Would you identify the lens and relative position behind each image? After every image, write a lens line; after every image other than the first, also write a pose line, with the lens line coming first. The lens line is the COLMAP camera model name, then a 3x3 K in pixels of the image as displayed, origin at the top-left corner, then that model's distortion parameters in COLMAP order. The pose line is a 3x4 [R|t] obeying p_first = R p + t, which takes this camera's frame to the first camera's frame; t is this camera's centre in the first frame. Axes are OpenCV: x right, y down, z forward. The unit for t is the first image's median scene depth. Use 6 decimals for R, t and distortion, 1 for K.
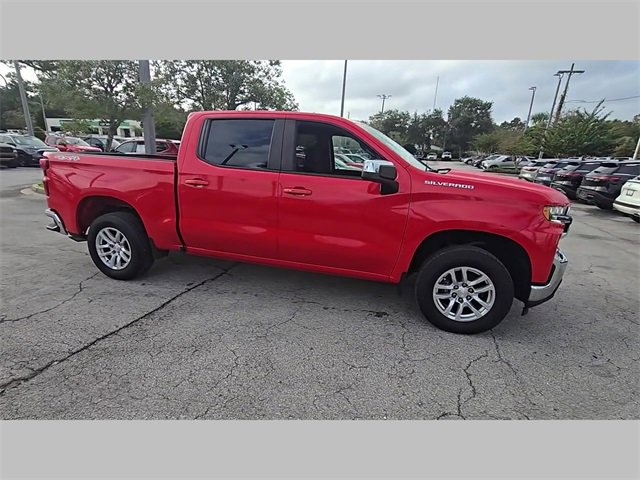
lens RADIAL K [[327.5, 0, 317.6], [0, 327.5, 239.7], [0, 0, 1]] dist [0.002674, -0.000902]
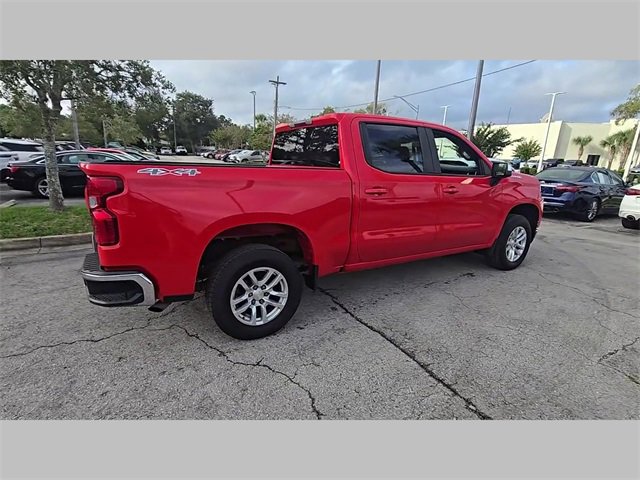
lens RADIAL K [[327.5, 0, 317.6], [0, 327.5, 239.7], [0, 0, 1]] dist [0.002674, -0.000902]
pose [[0.691471, -0.195963, 0.695317, -1.023481], [0.183566, 0.978575, 0.093243, -0.138811], [-0.698692, 0.063162, 0.712629, 0.405812]]
